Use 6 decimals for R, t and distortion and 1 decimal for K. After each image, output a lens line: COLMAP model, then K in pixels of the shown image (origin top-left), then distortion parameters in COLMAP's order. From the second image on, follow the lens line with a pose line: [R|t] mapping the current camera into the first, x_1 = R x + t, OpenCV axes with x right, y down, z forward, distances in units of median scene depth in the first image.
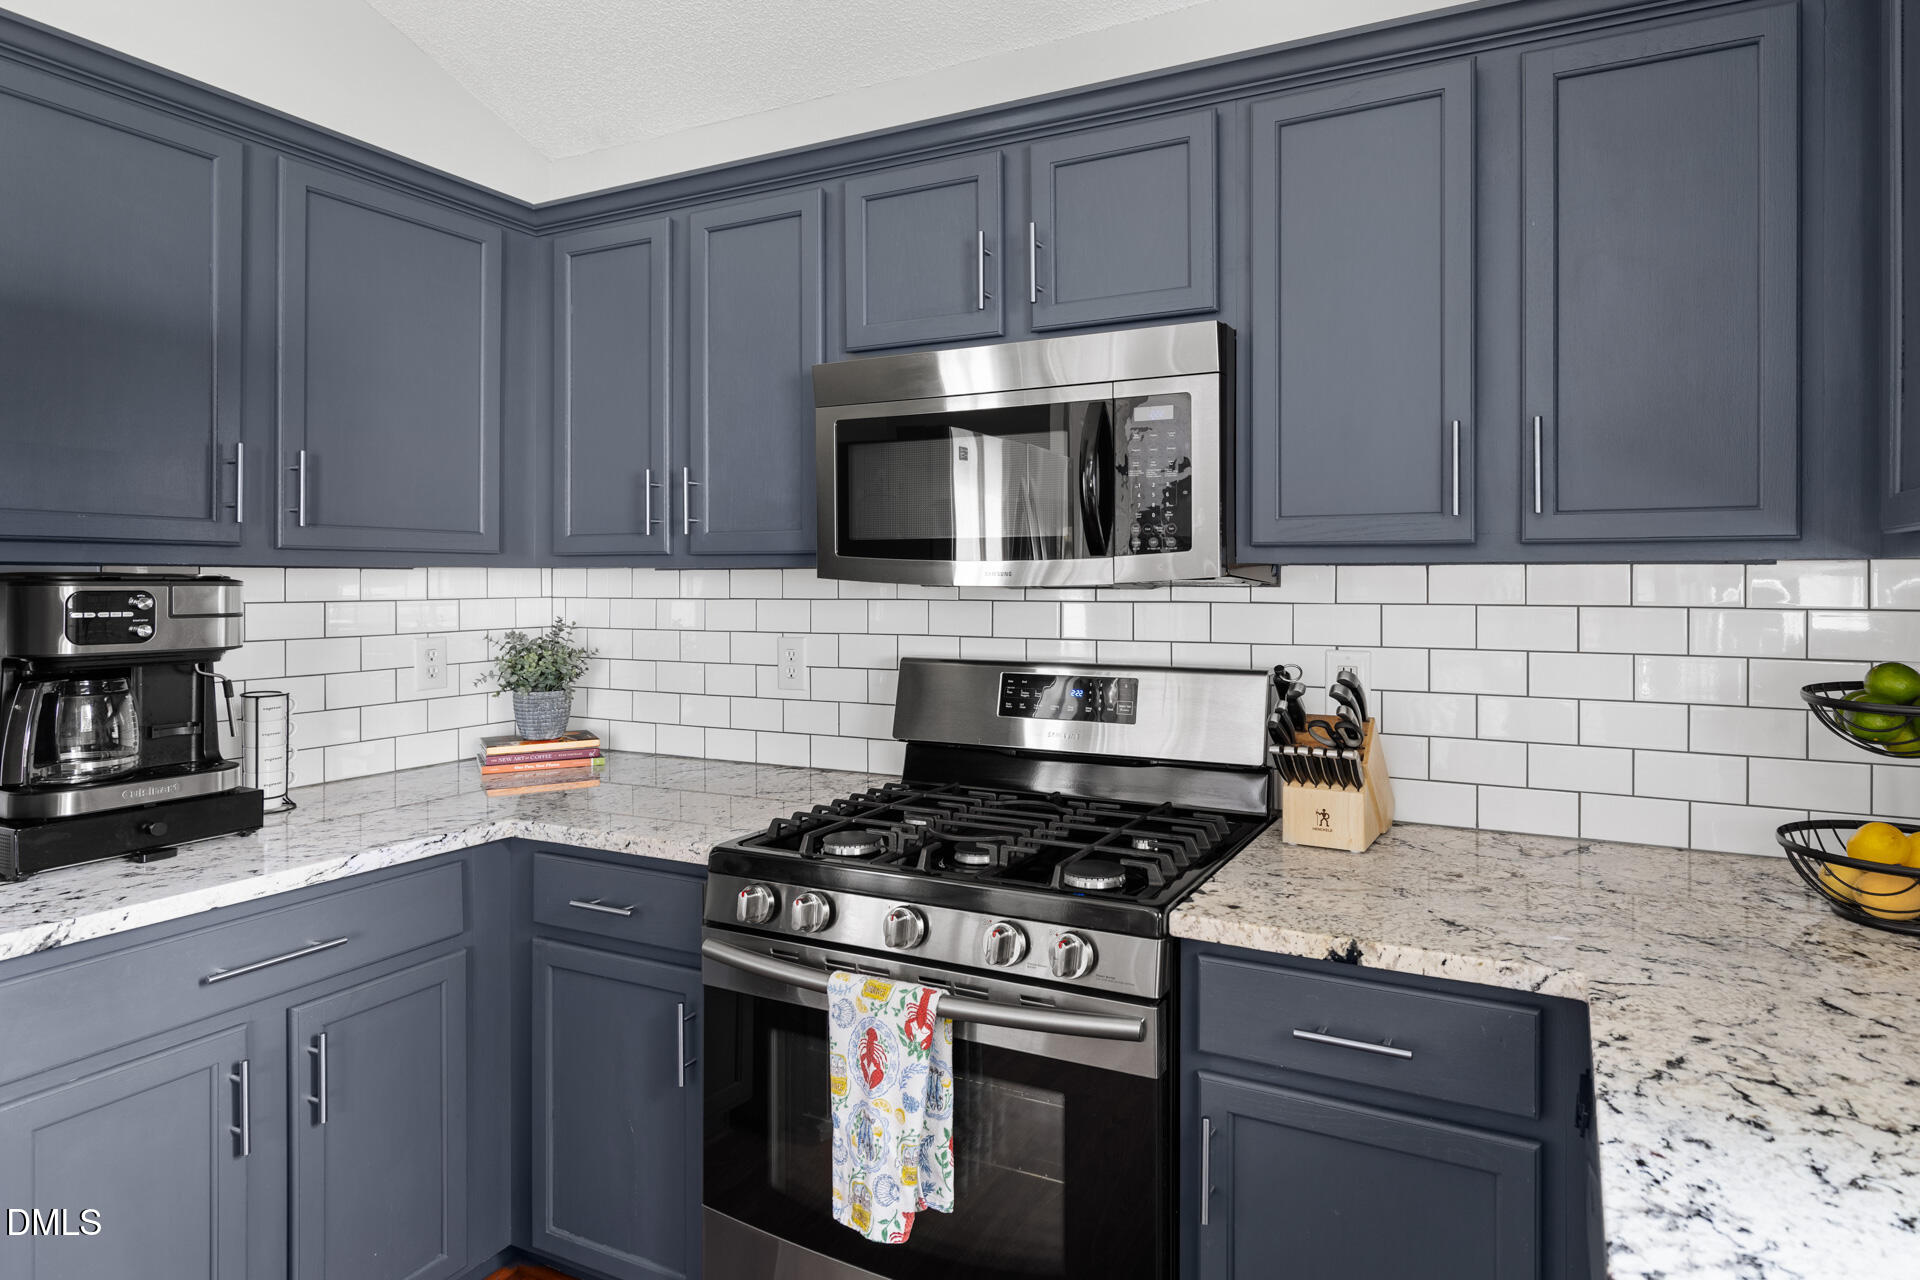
lens RADIAL K [[1045.0, 0, 999.6], [0, 1045.0, 577.9], [0, 0, 1]] dist [0.000739, -0.000053]
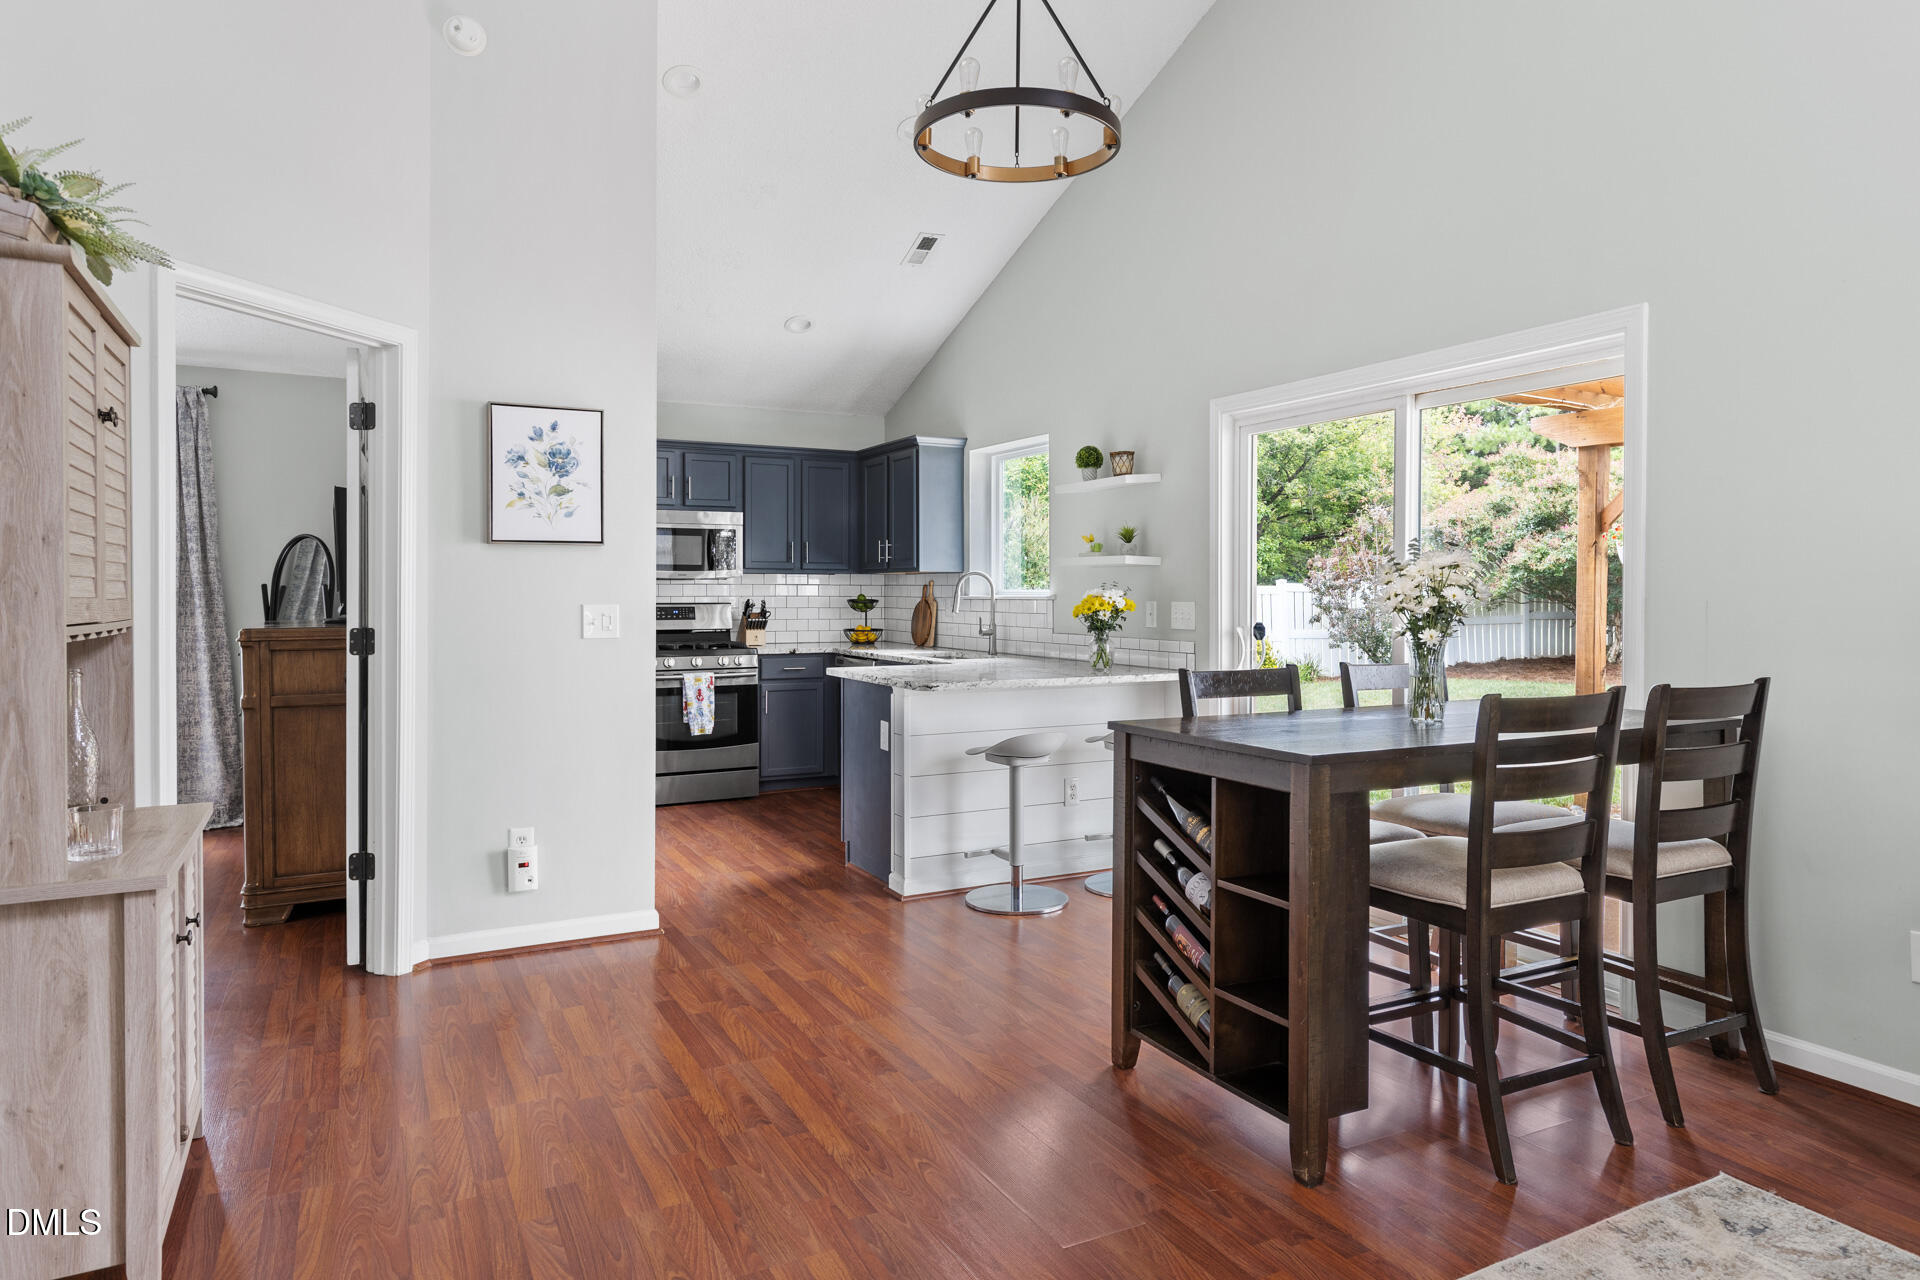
lens RADIAL K [[1171.9, 0, 979.3], [0, 1171.9, 602.5], [0, 0, 1]] dist [0.008899, -0.003989]
pose [[0.560622, -0.006931, 0.828043, -2.954922], [-0.003833, 0.999933, 0.010965, 0.045112], [-0.828063, -0.009321, 0.560557, -2.237745]]
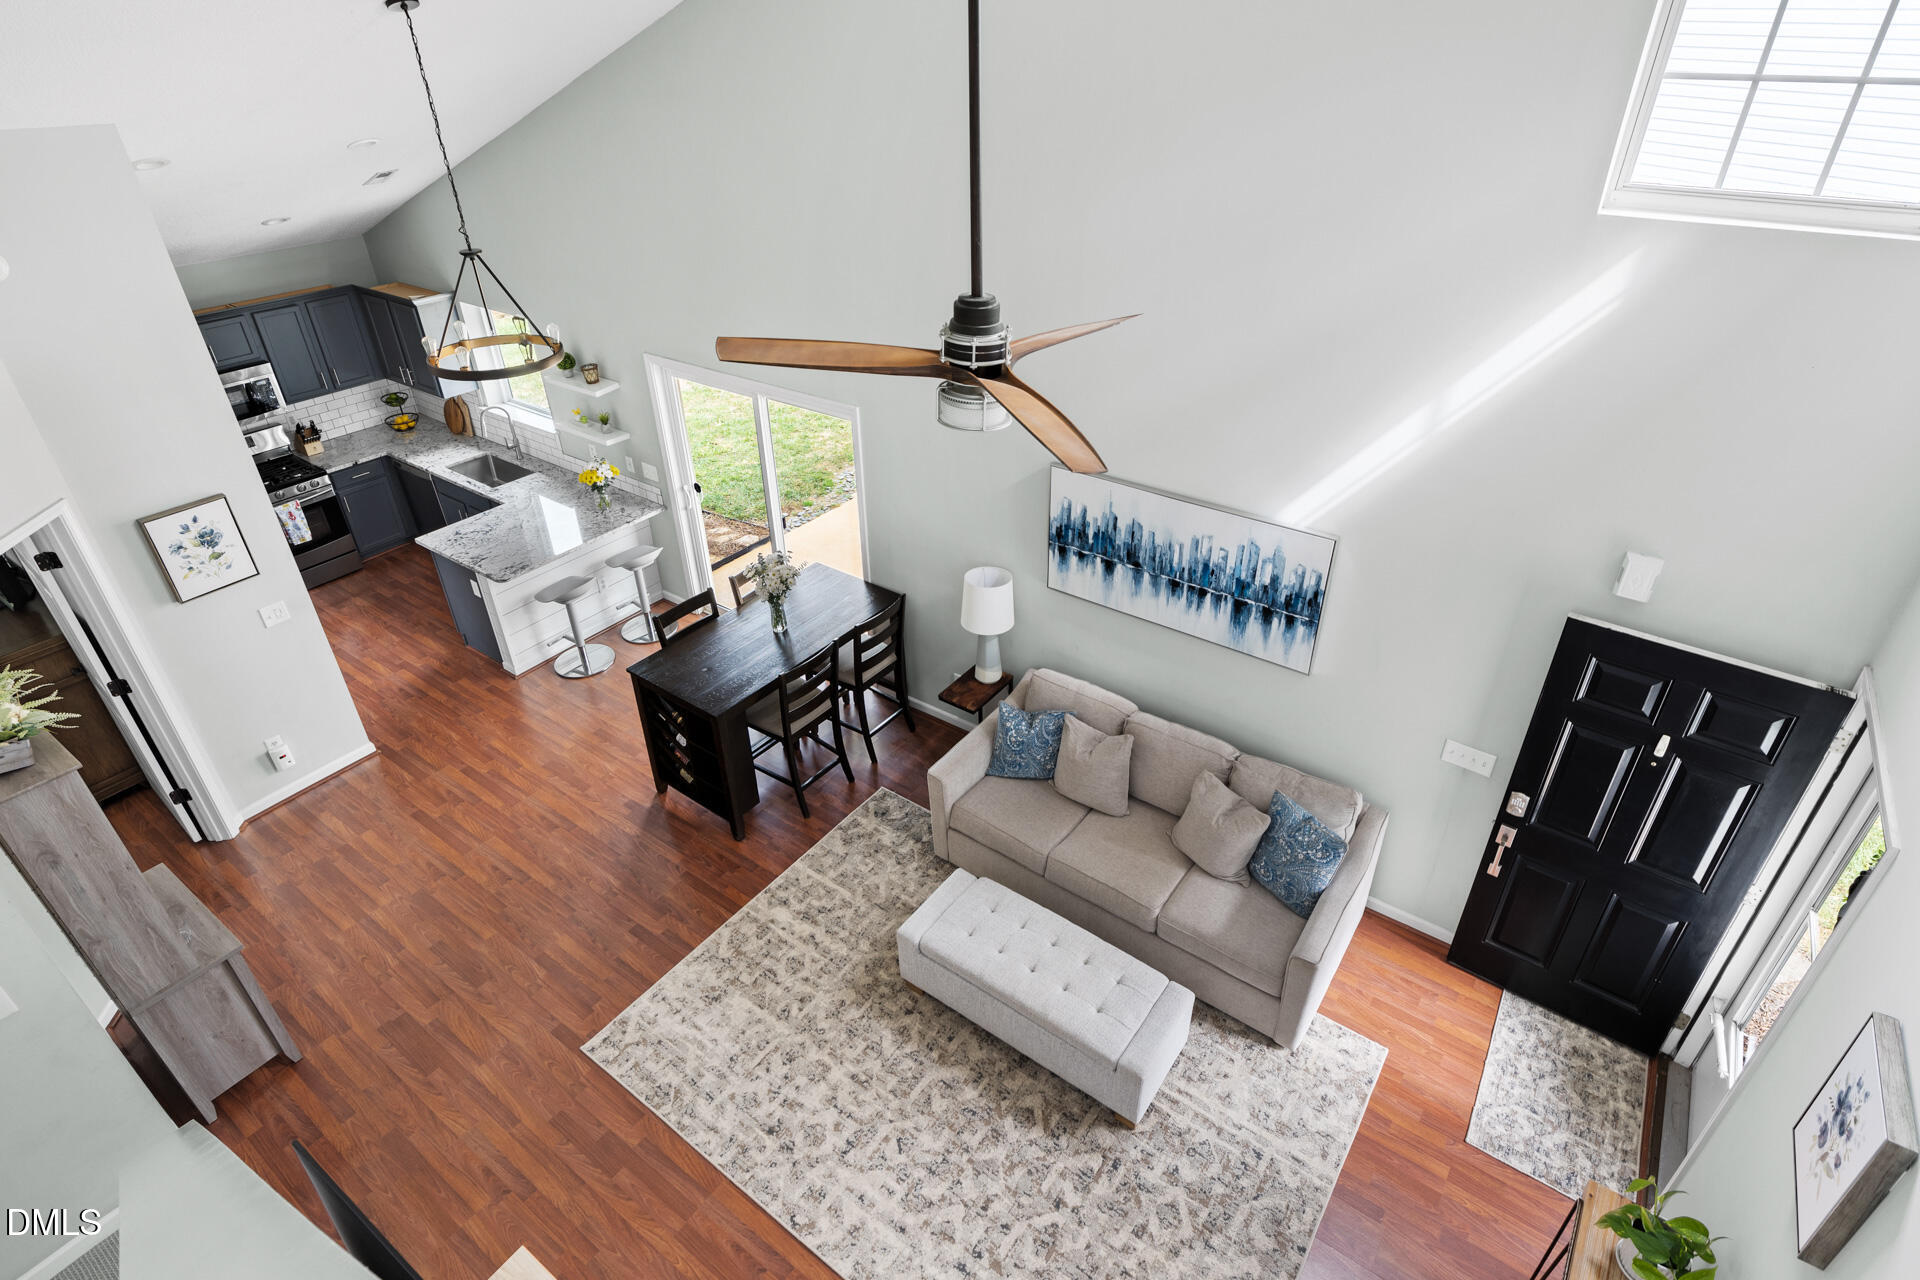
lens RADIAL K [[968.3, 0, 993.0], [0, 968.3, 591.4], [0, 0, 1]] dist [-0.003204, 0.000213]
pose [[0.116362, -0.508218, 0.853331, -3.811182], [-0.006147, 0.858783, 0.512303, -1.661342], [-0.993188, -0.064859, 0.096806, -2.895394]]
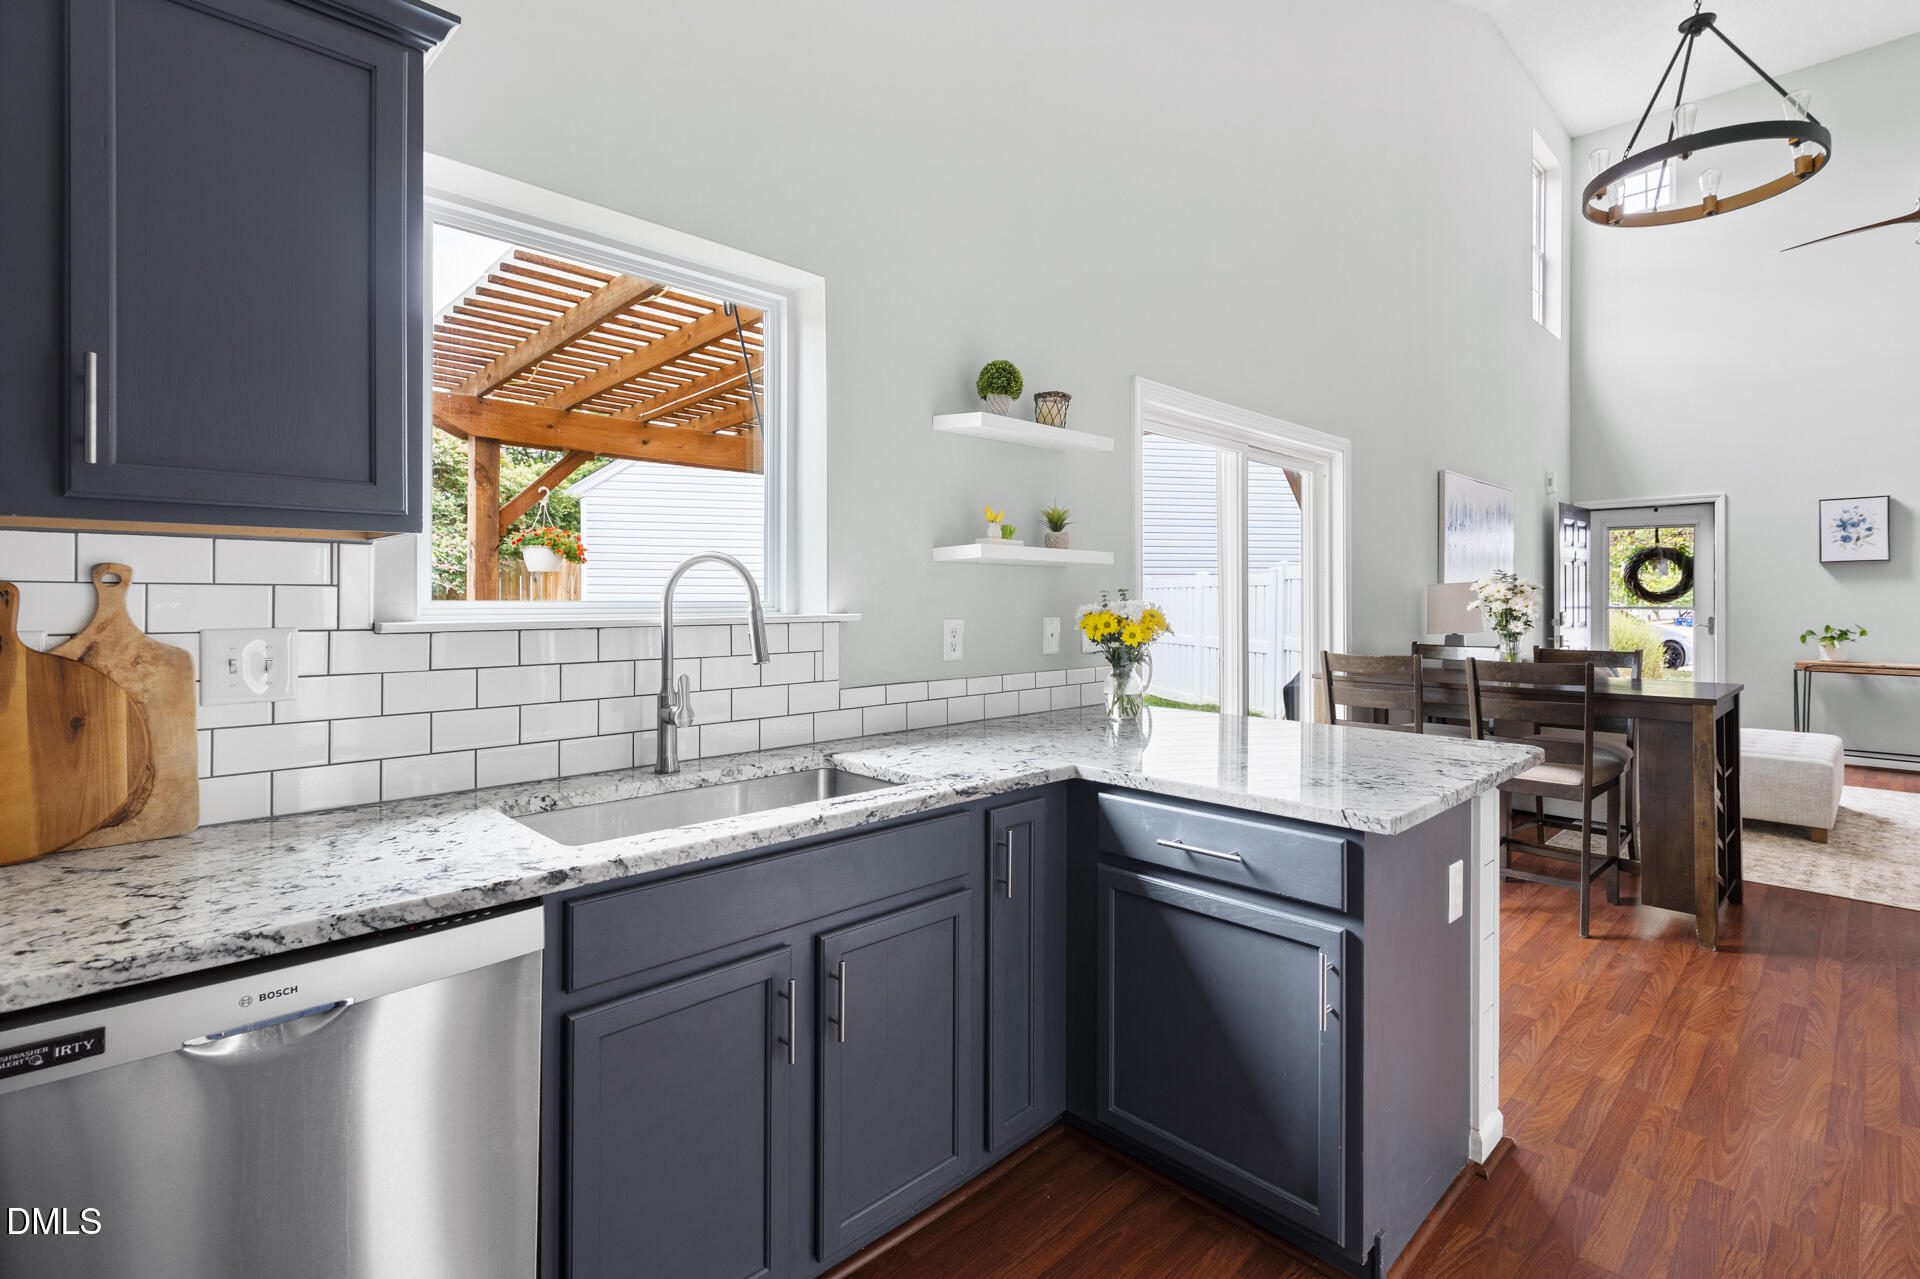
lens RADIAL K [[862.9, 0, 1003.7], [0, 862.9, 608.3], [0, 0, 1]] dist [0.008867, -0.002132]
pose [[-0.954368, -0.005109, 0.298588, -0.379718], [-0.002255, 0.999948, 0.009905, 0.043004], [-0.298624, 0.008780, -0.954331, 0.886263]]
